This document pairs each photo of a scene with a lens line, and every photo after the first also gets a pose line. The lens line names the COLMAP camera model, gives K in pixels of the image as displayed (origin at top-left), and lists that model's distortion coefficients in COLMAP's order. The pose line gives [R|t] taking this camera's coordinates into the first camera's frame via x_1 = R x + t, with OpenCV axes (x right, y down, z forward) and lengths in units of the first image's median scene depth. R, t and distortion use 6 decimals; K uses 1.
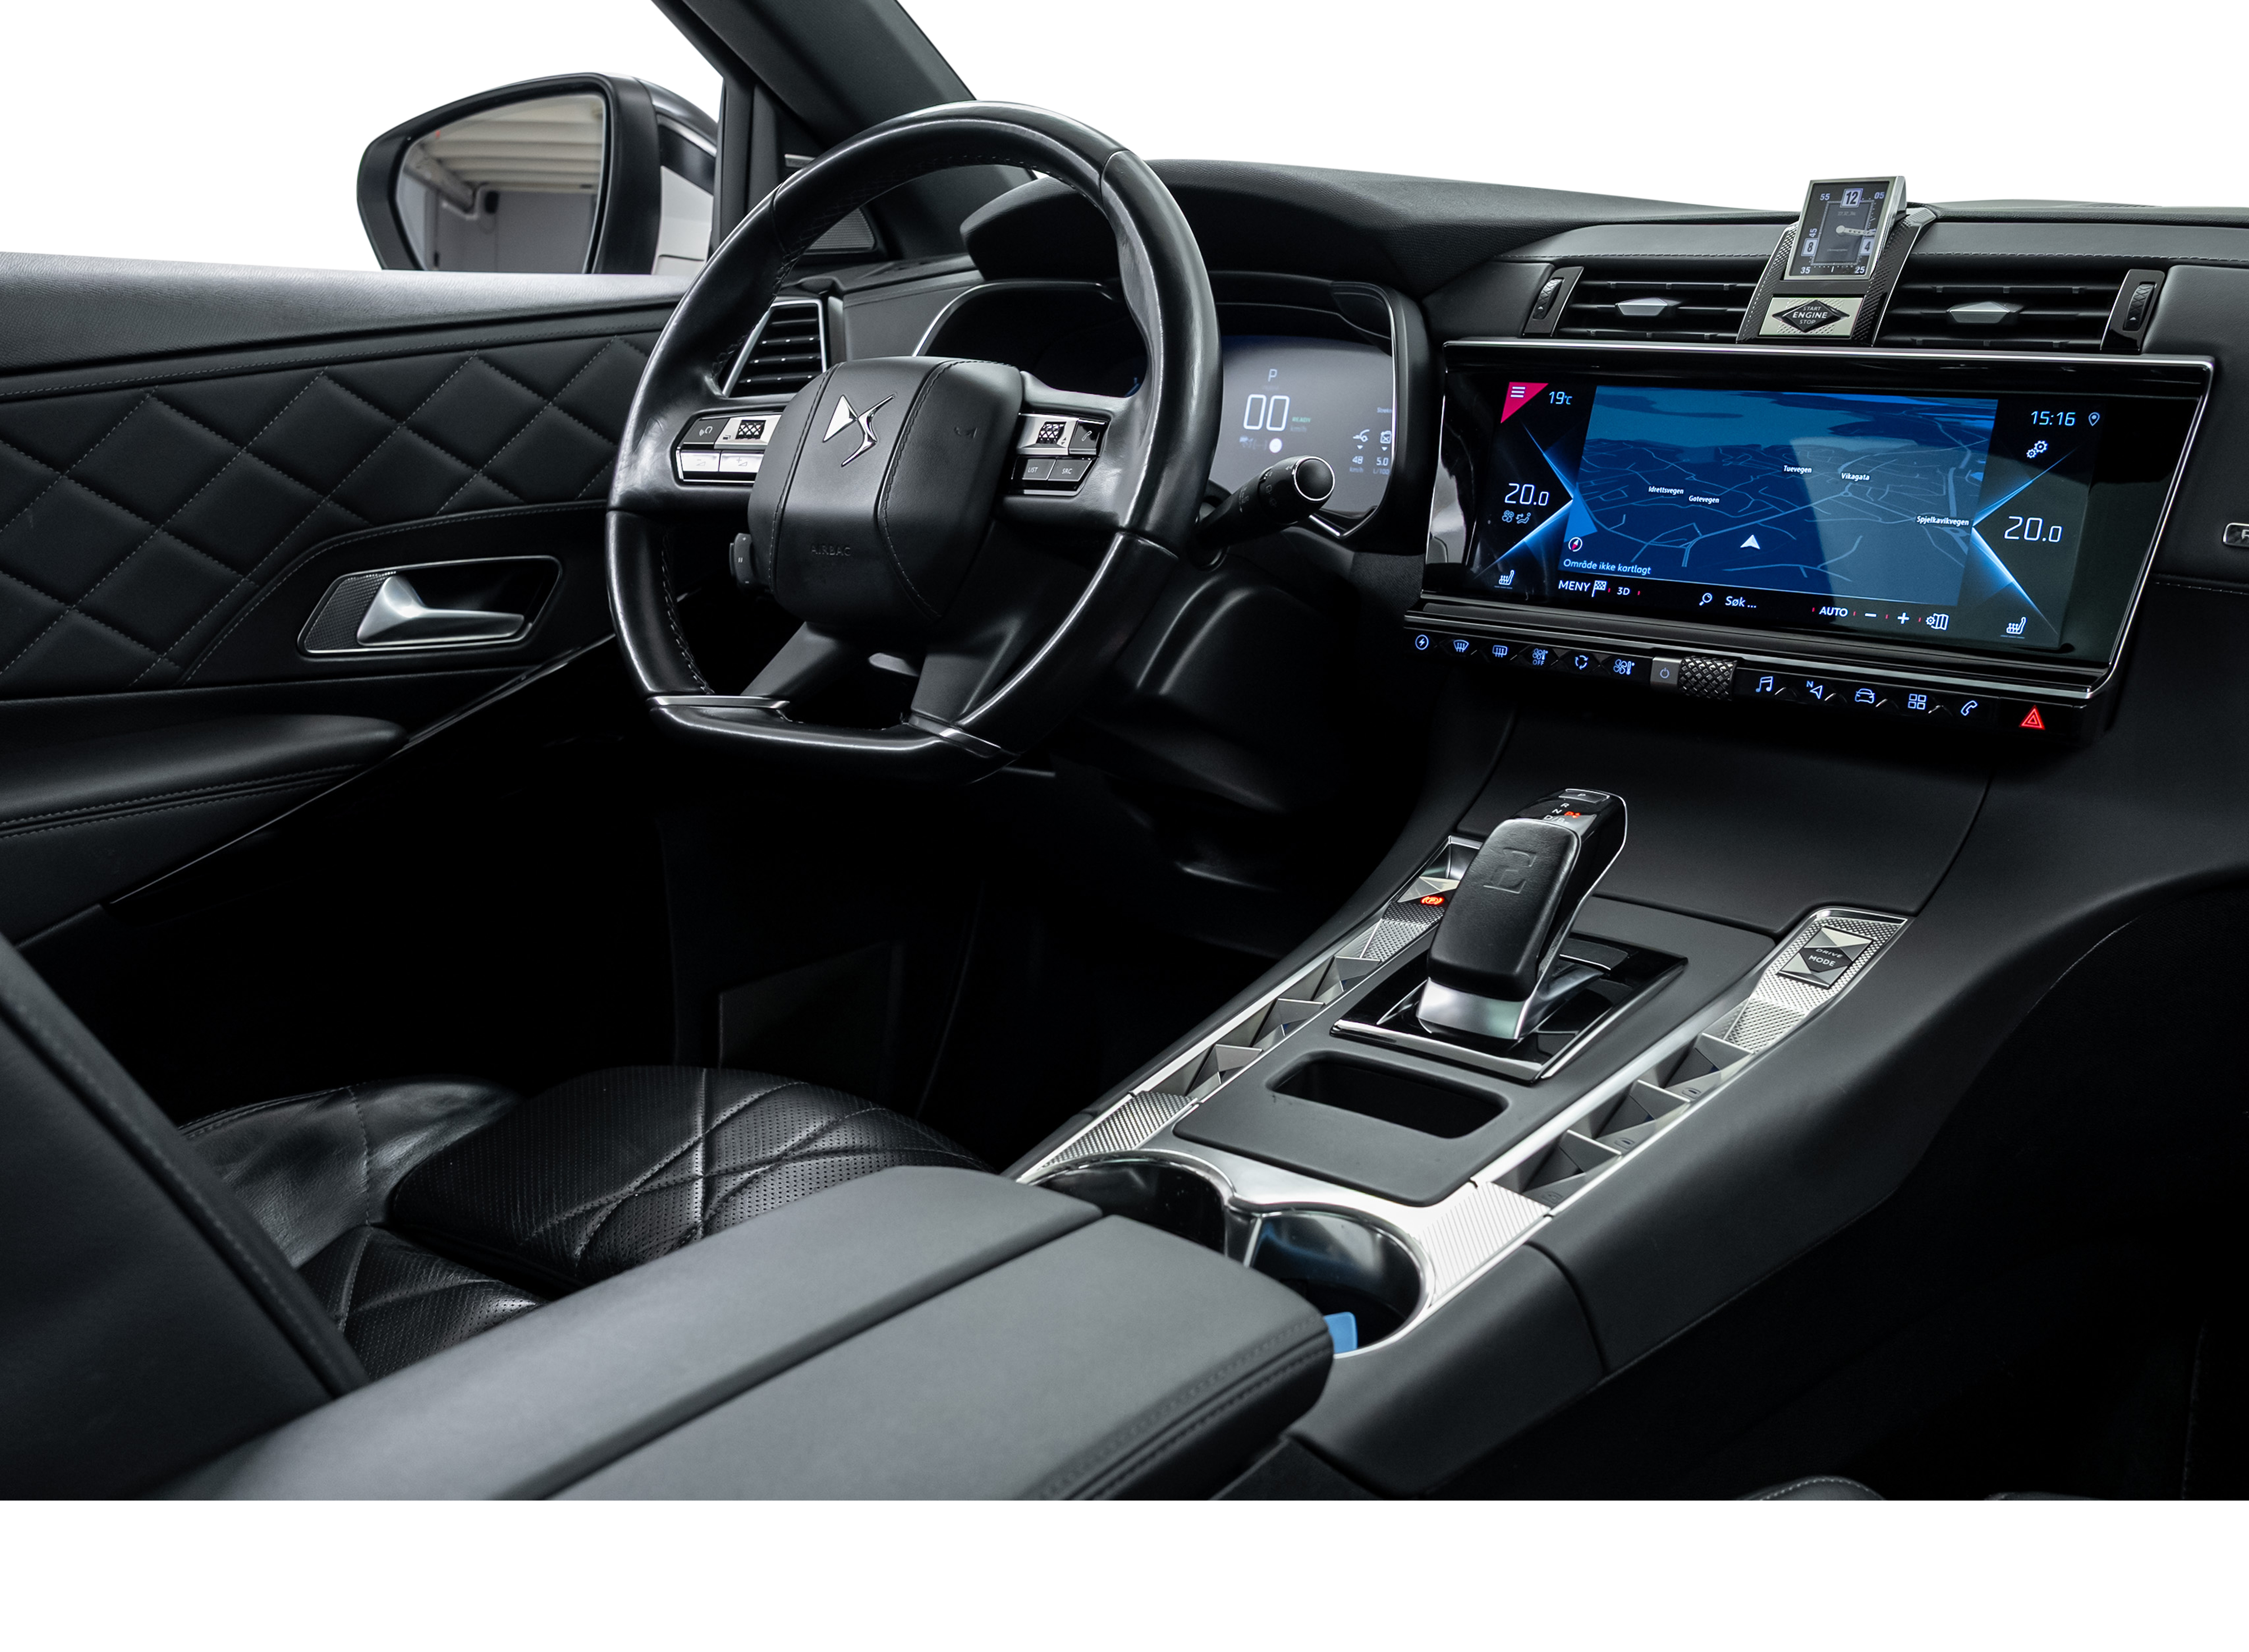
lens RADIAL K [[2252.8, 0, 1120.9], [0, 2252.8, 809.0], [0, 0, 1]] dist [0.011398, 0.000000]
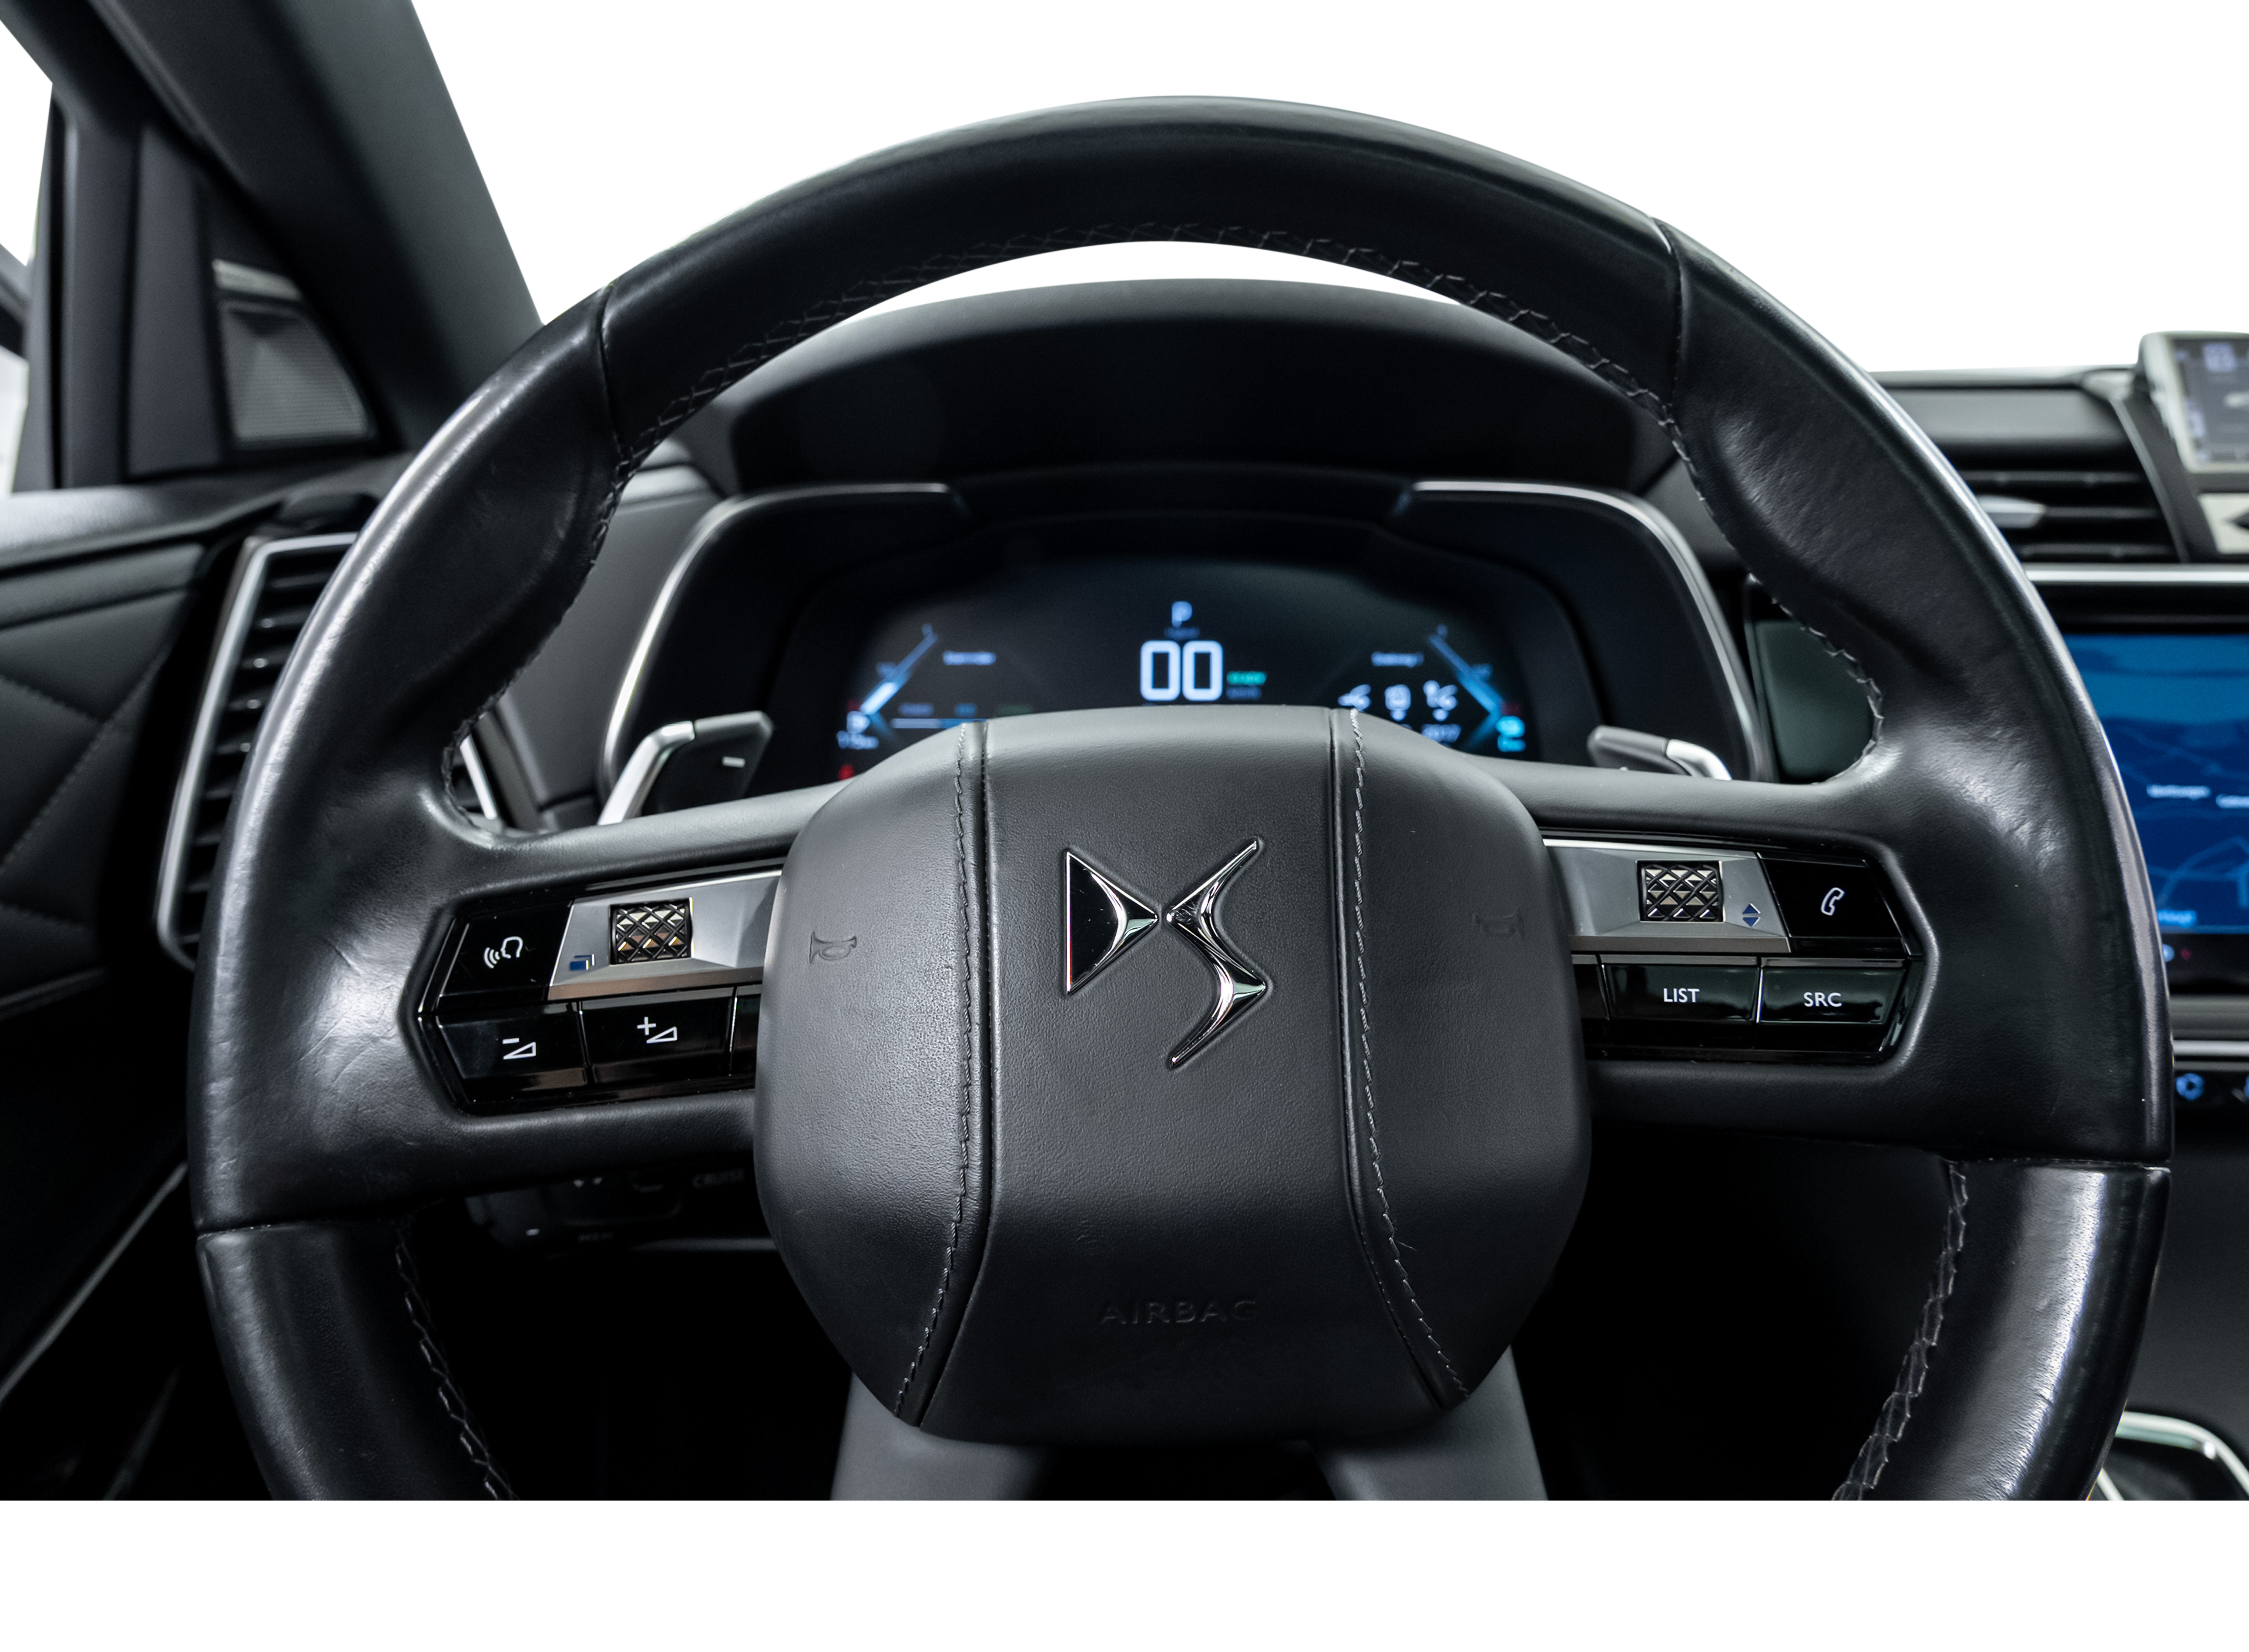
lens RADIAL K [[1528.3, 0, 1116.5], [0, 1528.3, 727.6], [0, 0, 1]] dist [-0.032070, 0.008464]
pose [[0.815960, -0.124011, 0.564651, -0.262080], [0.145001, 0.989401, 0.007761, -0.210896], [-0.559628, 0.075542, 0.825294, 0.818131]]
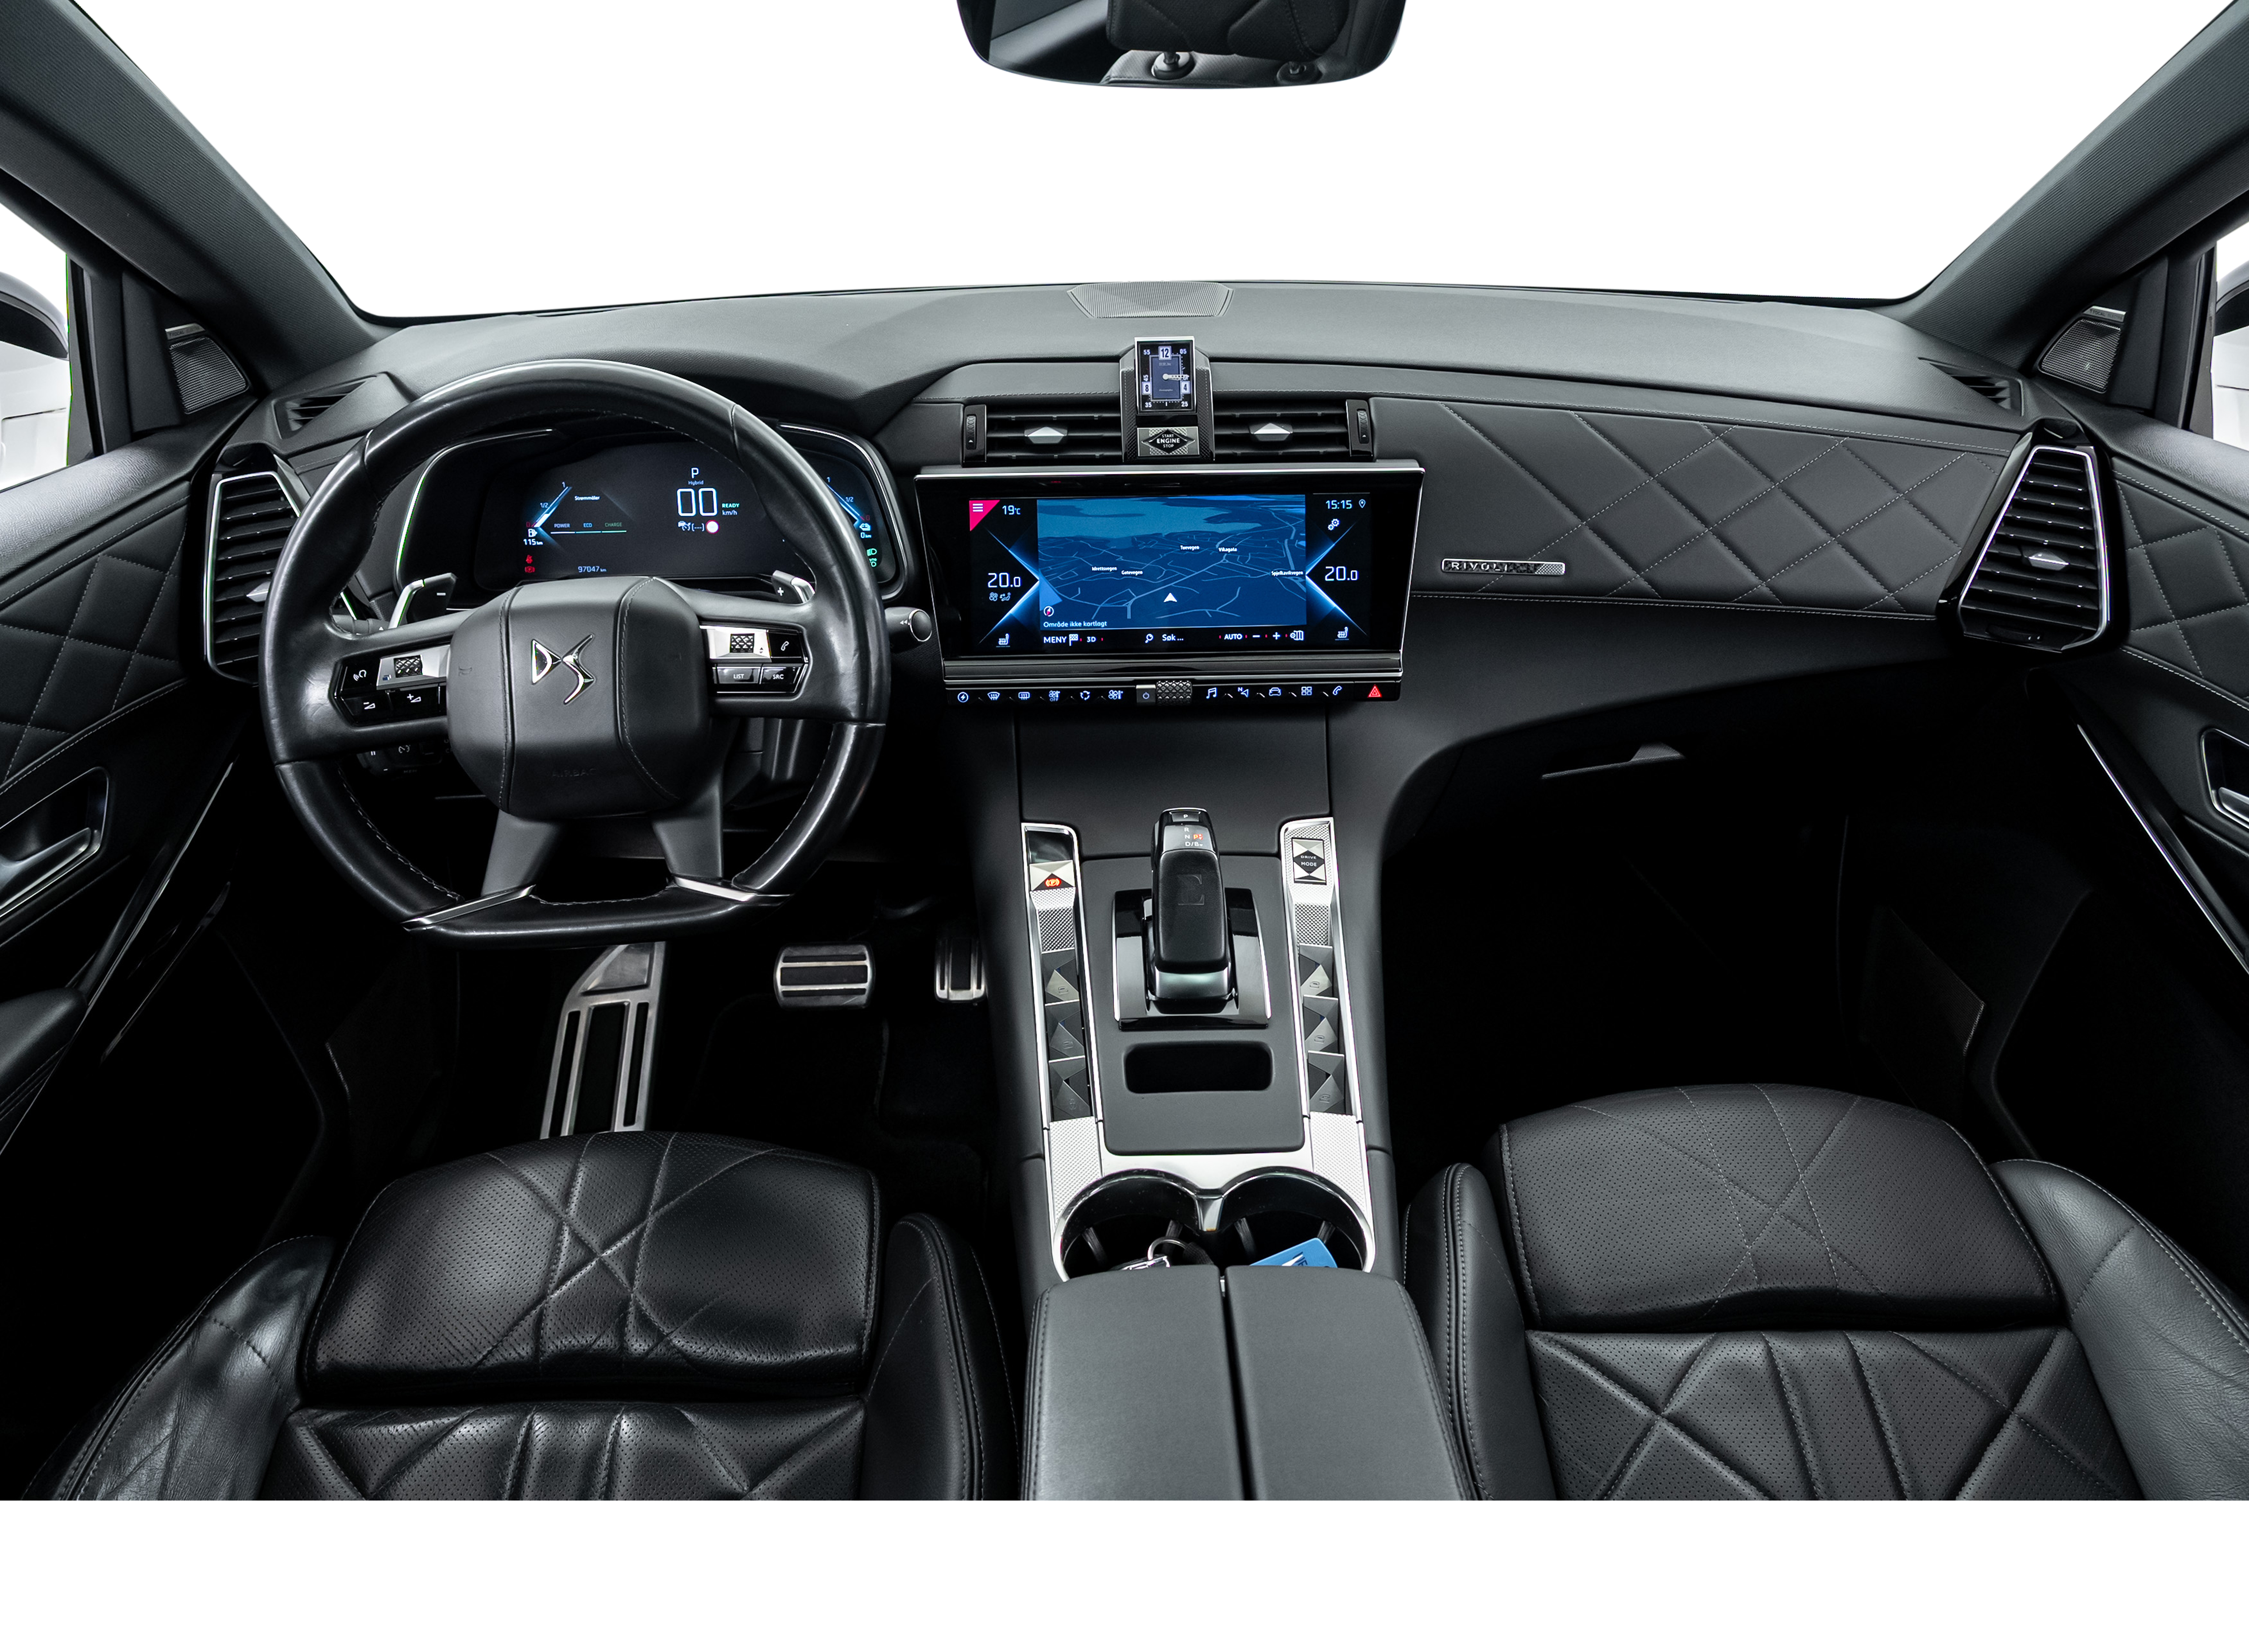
lens RADIAL K [[1528.3, 0, 1135.1], [0, 1528.3, 762.7], [0, 0, 1]] dist [-0.032070, 0.008464]
pose [[0.761826, -0.299827, 0.574216, -0.372323], [0.159577, 0.945982, 0.282230, -0.307186], [-0.627819, -0.123379, 0.768519, 0.188485]]
